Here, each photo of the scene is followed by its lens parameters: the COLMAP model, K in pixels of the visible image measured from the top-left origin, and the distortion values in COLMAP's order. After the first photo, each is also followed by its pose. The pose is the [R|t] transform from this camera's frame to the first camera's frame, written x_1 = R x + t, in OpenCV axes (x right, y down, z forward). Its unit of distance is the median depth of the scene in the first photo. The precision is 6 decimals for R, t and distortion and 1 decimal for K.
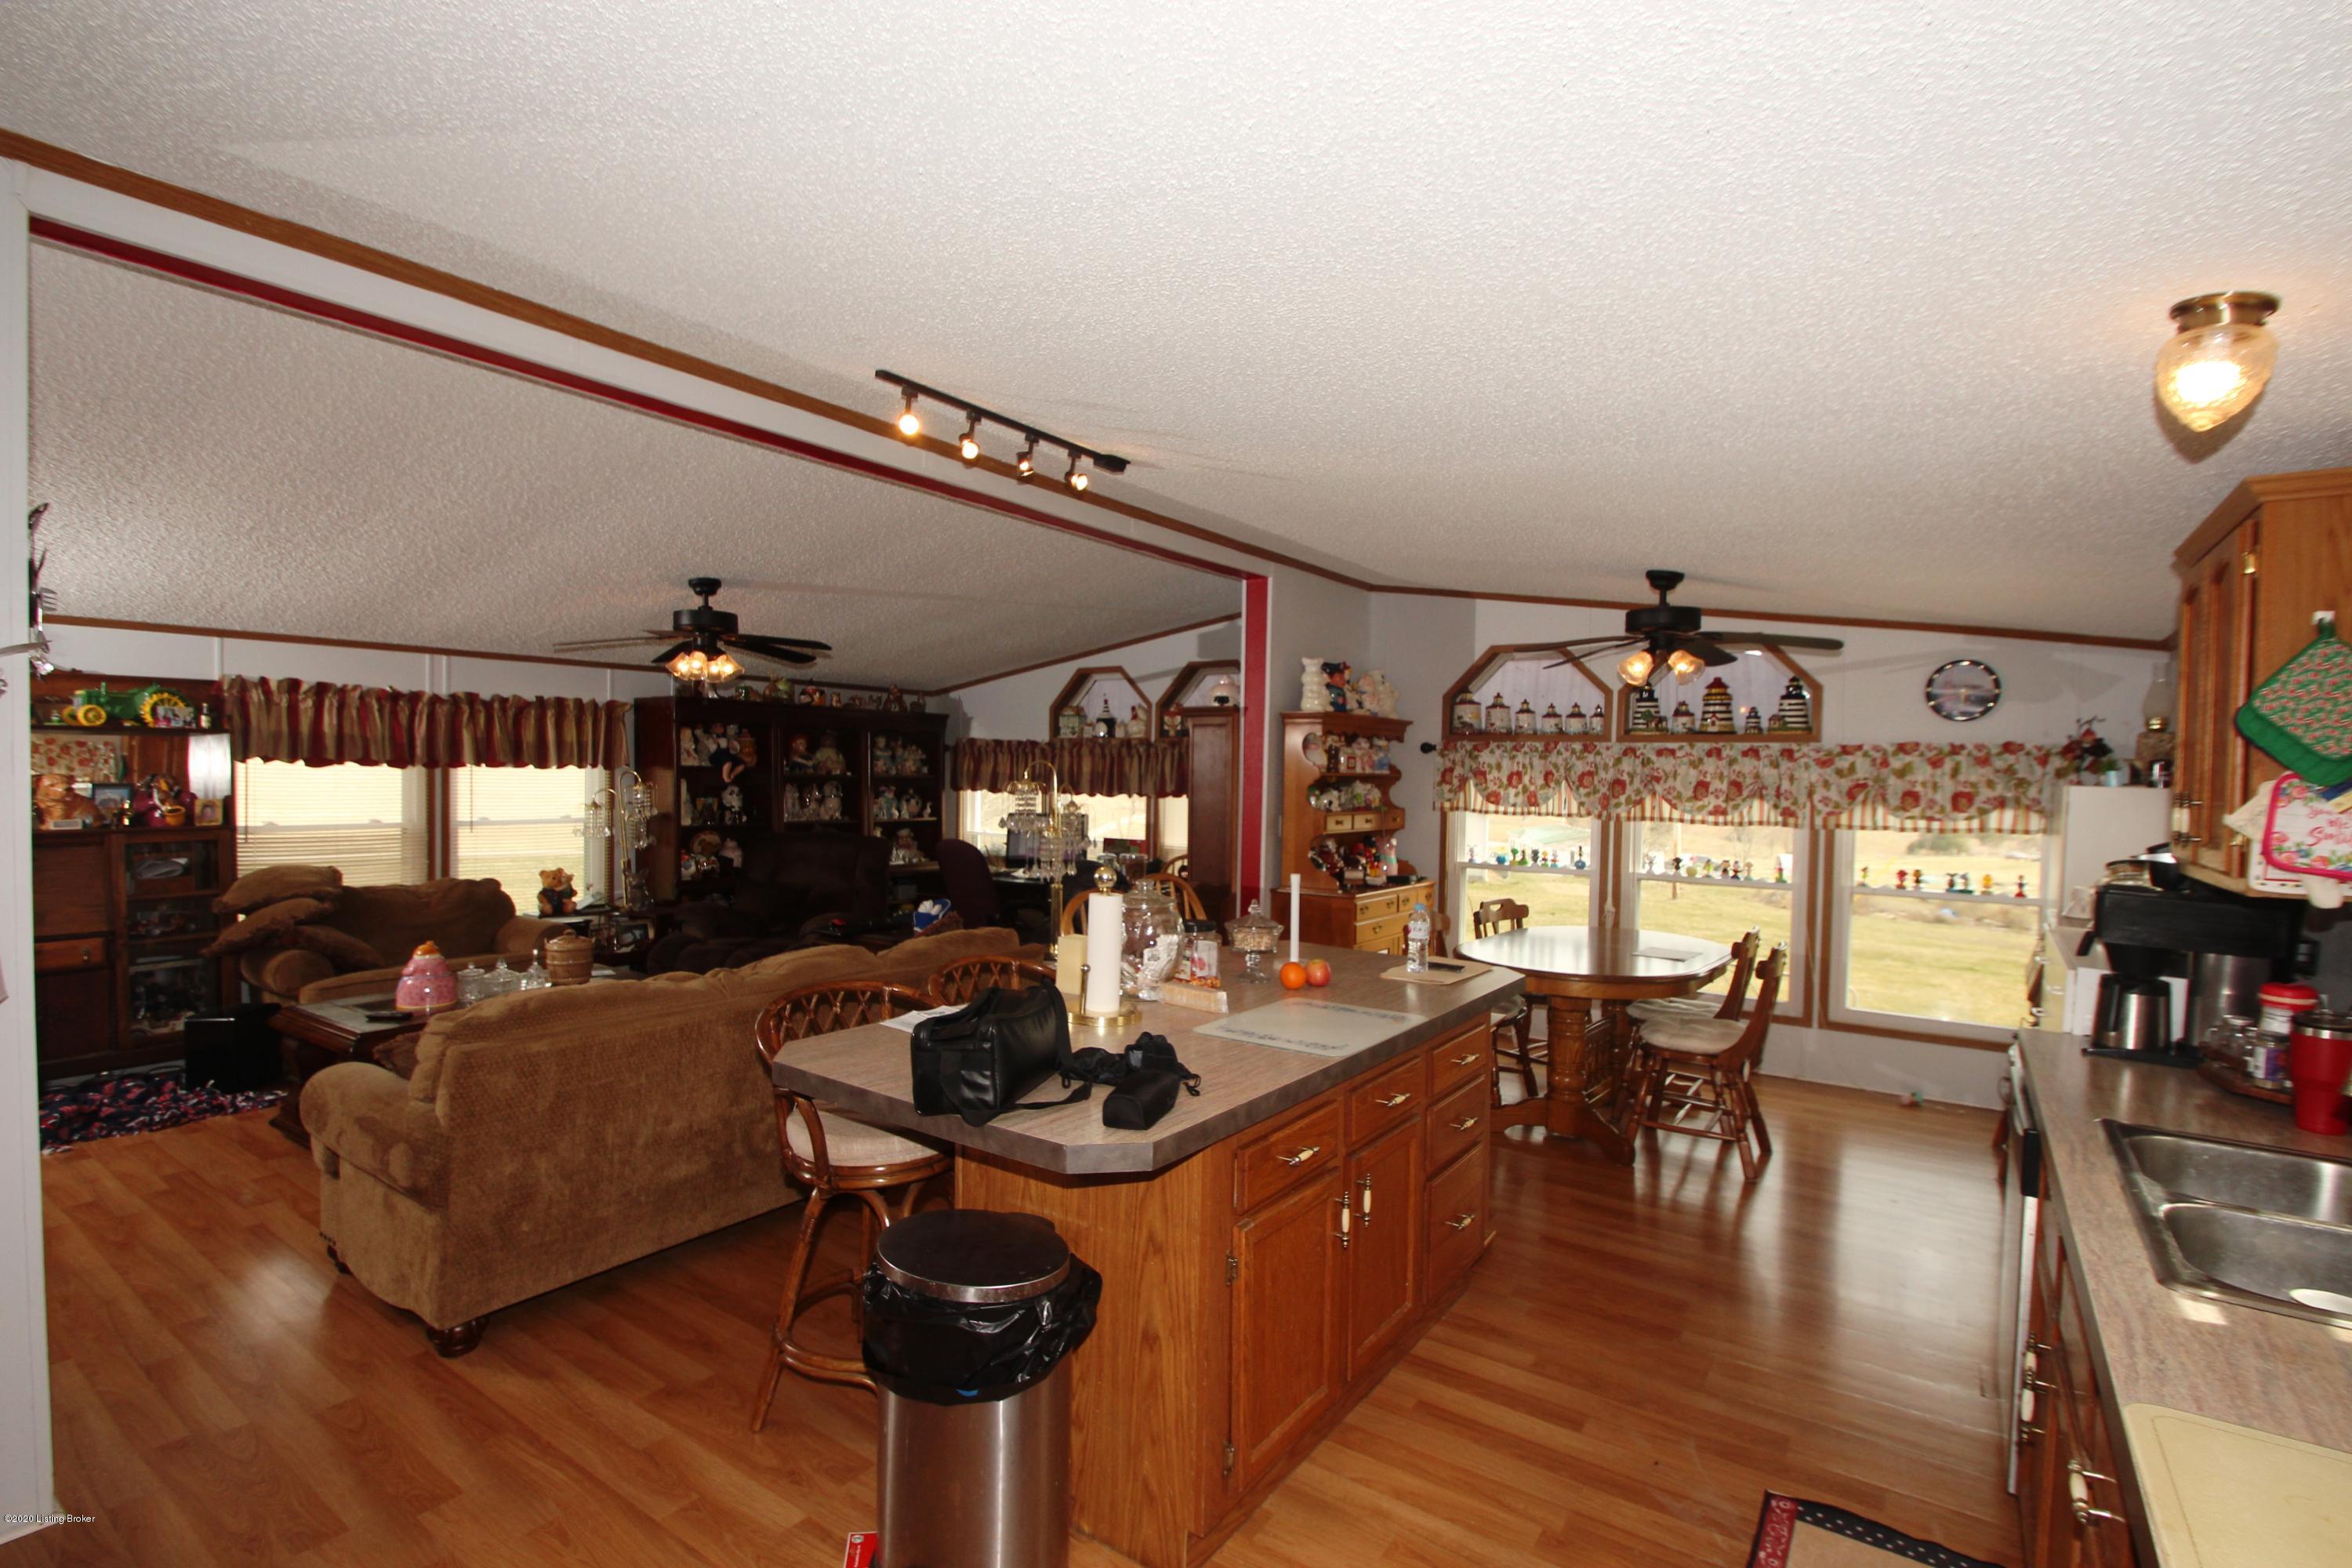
lens RADIAL K [[1108.8, 0, 1175.4], [0, 1108.8, 800.0], [0, 0, 1]] dist [0.028734, -0.027415]
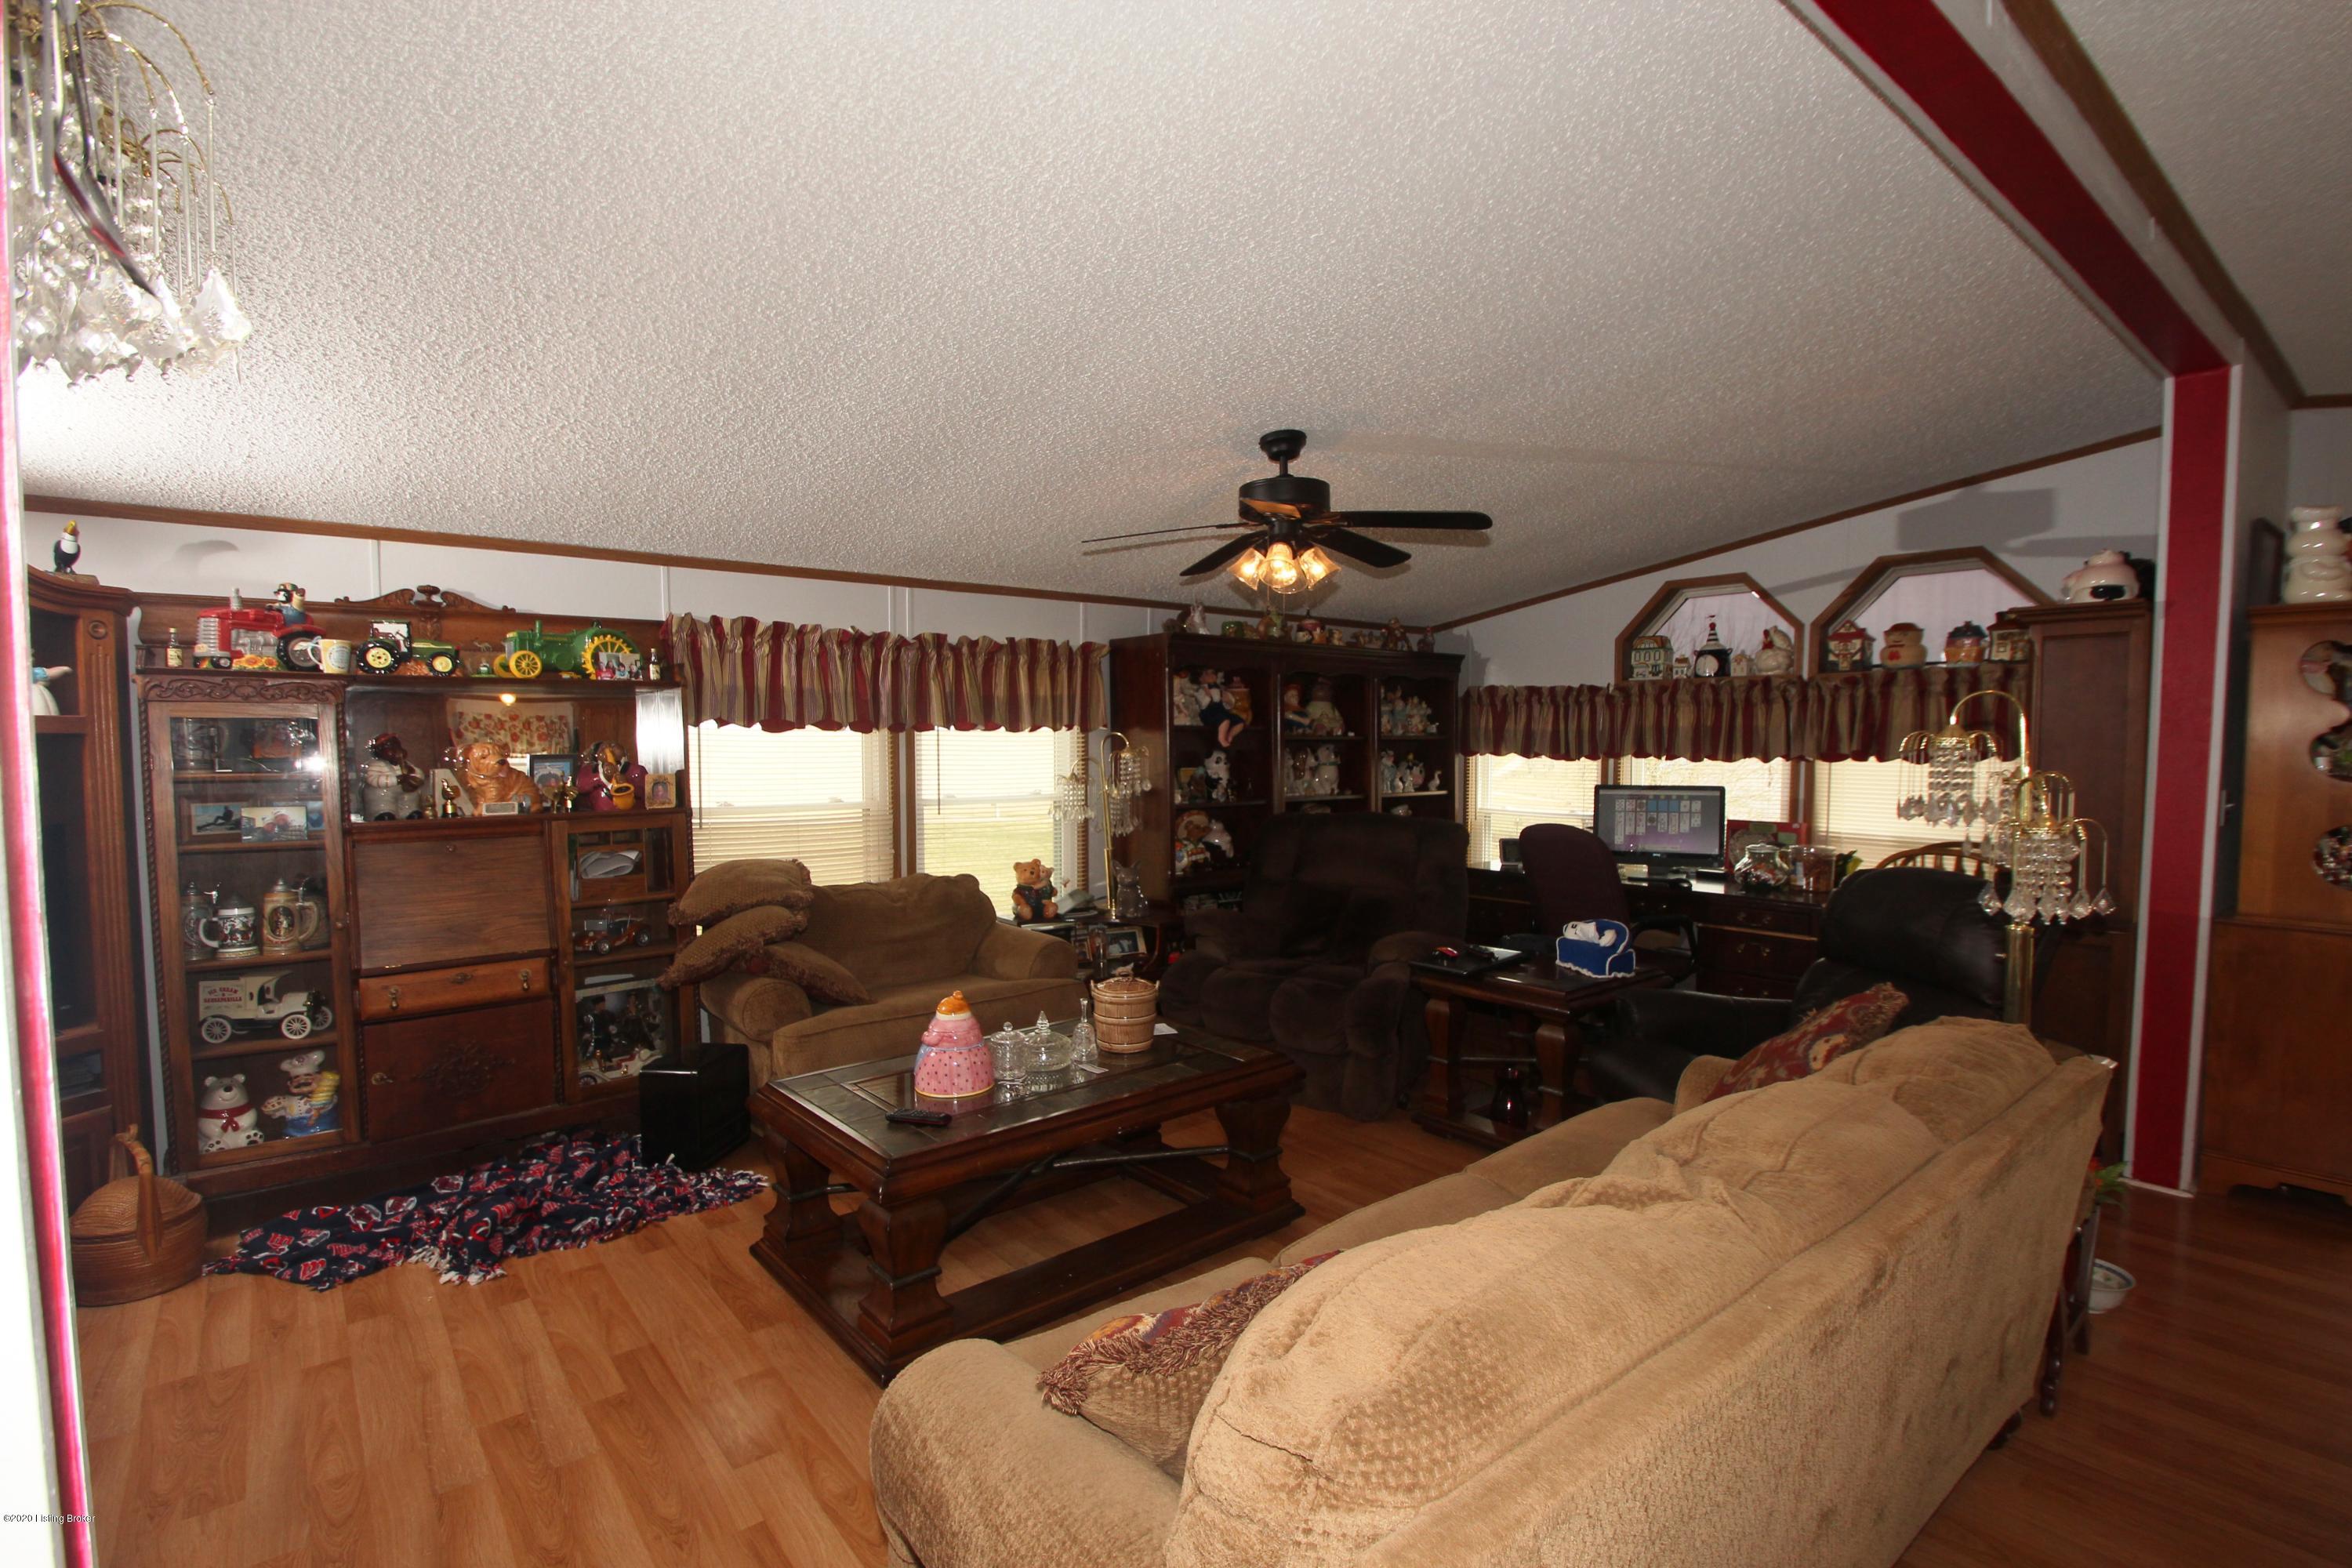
lens RADIAL K [[1121.5, 0, 1178.1], [0, 1121.5, 801.5], [0, 0, 1]] dist [-0.000466, -0.000008]
pose [[0.963454, -0.000184, -0.267875, -0.268179], [0.008255, 0.999545, 0.029005, -0.001159], [0.267748, -0.030156, 0.963017, 0.298602]]
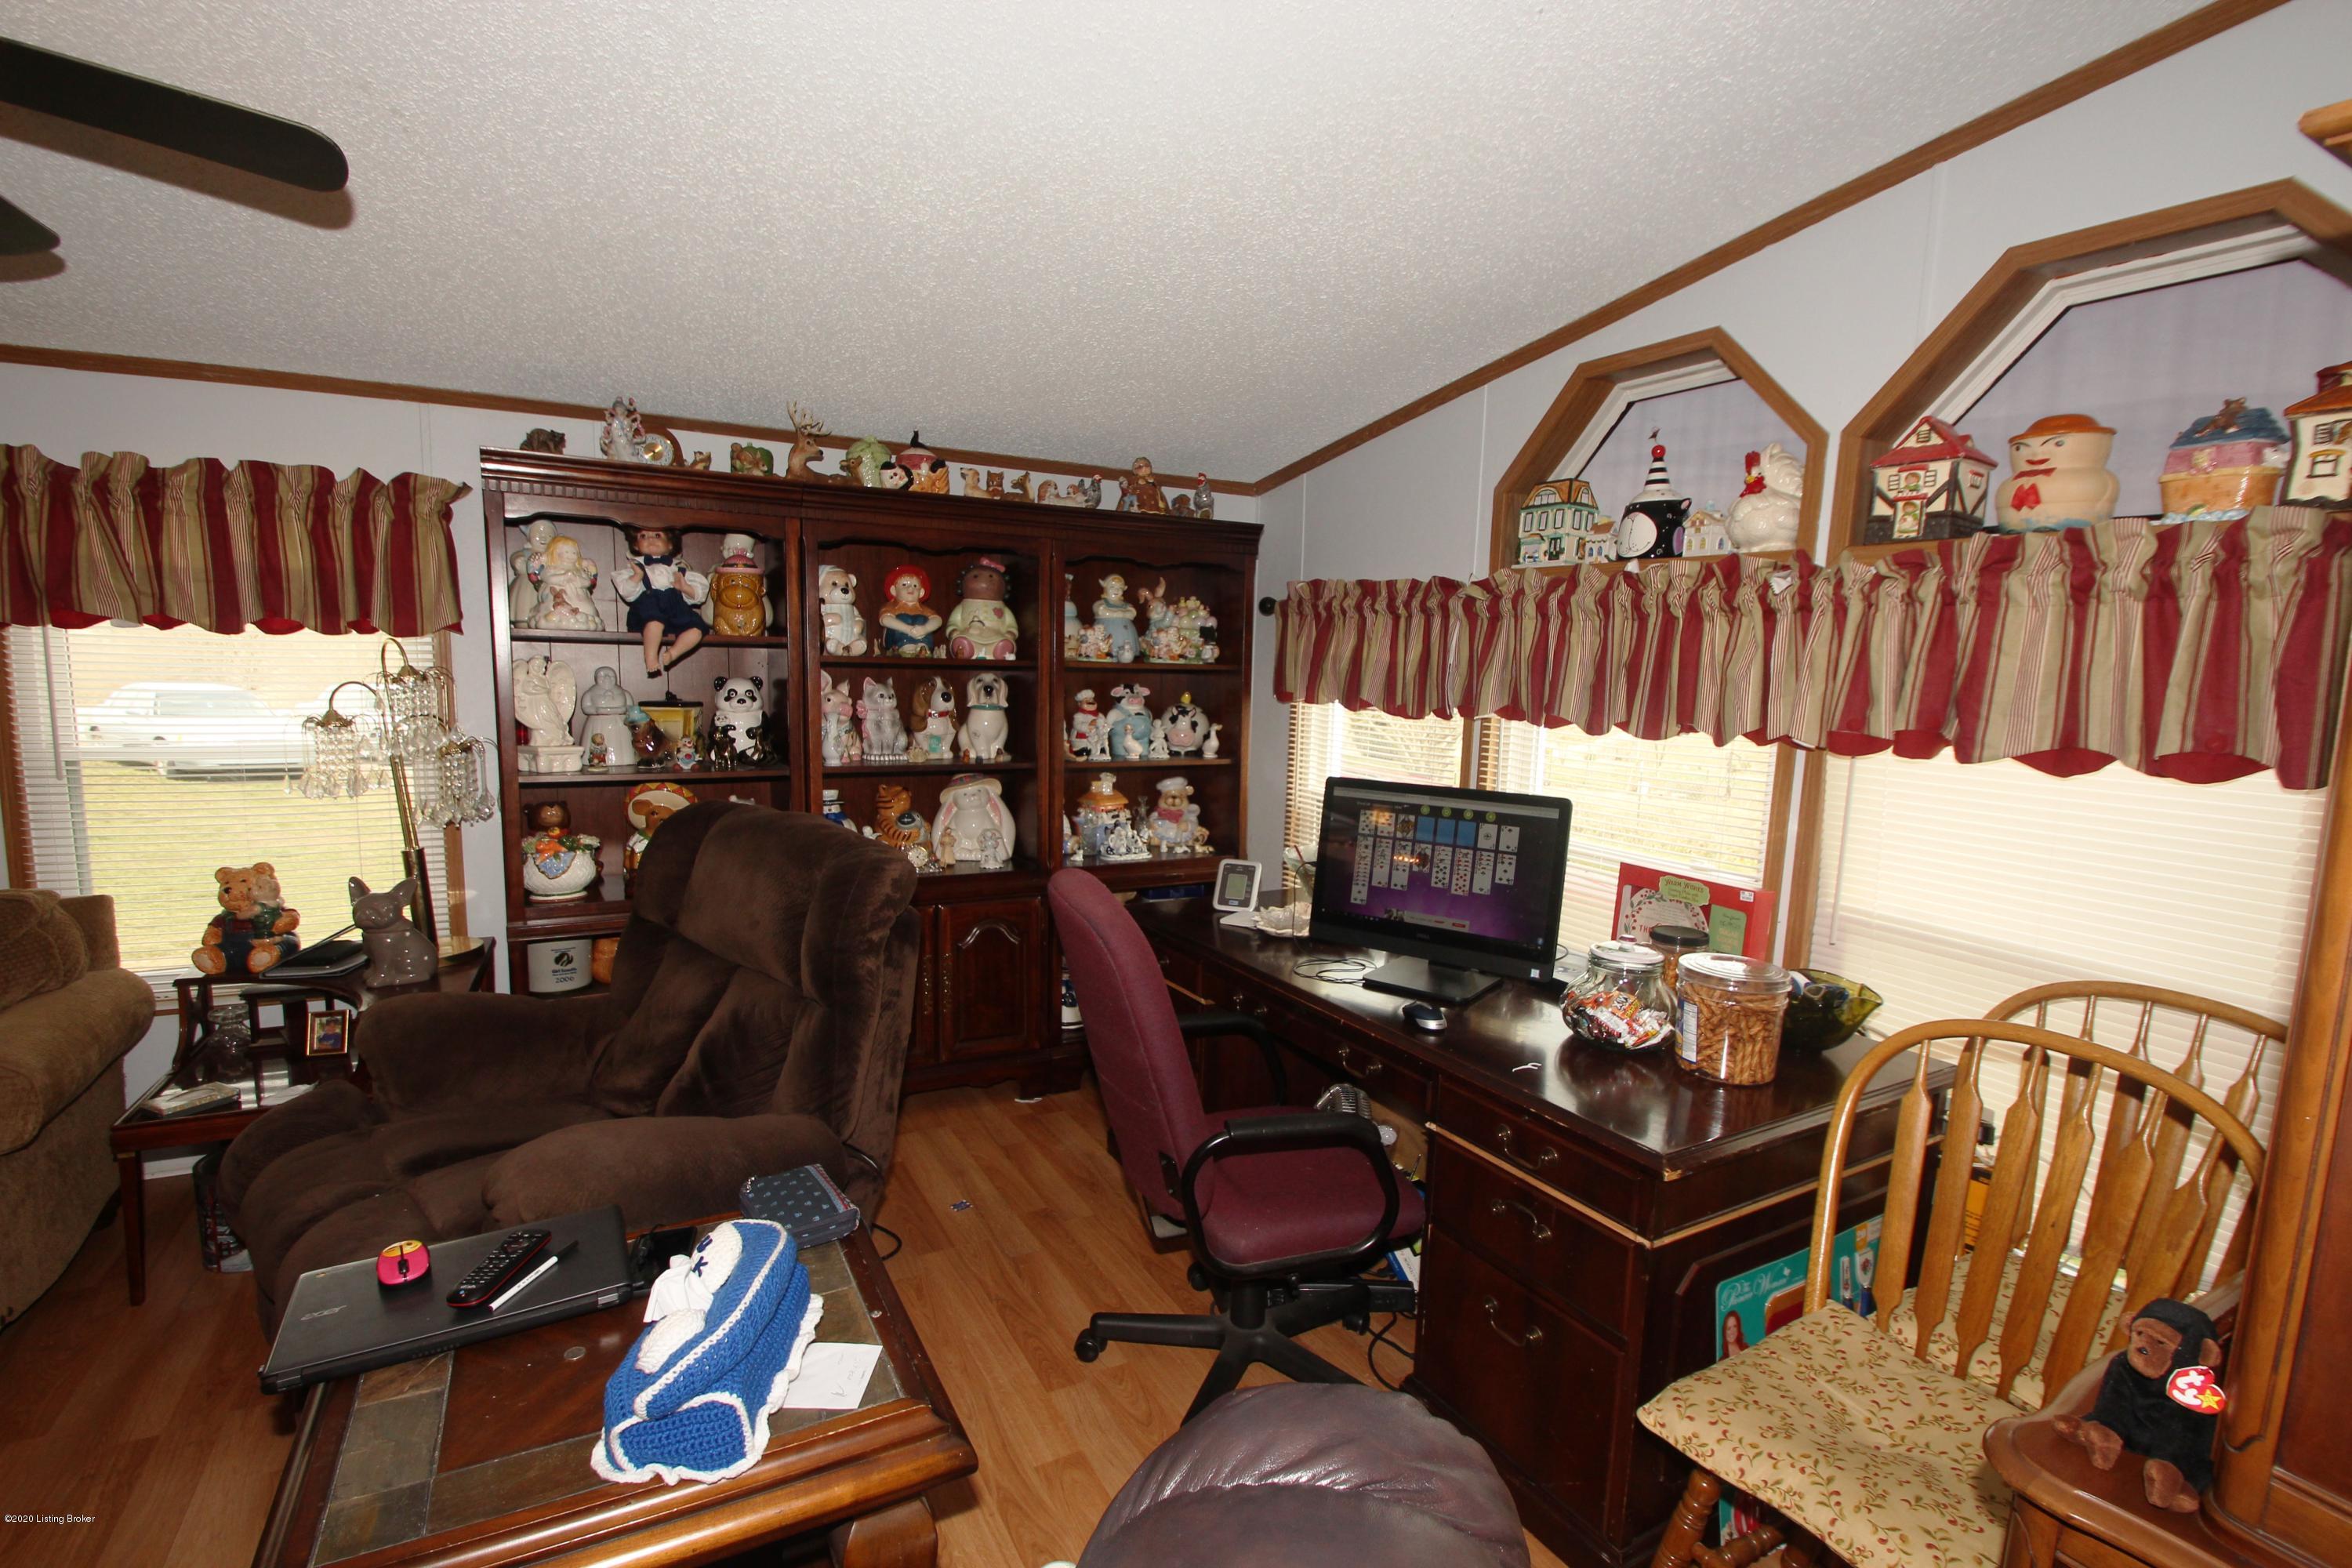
lens RADIAL K [[1108.8, 0, 1175.4], [0, 1108.8, 800.0], [0, 0, 1]] dist [0.028734, -0.027415]
pose [[0.892250, 0.071322, -0.445873, -0.046683], [-0.026848, 0.994079, 0.105286, -0.020363], [0.450742, -0.081971, 0.888883, 0.840899]]
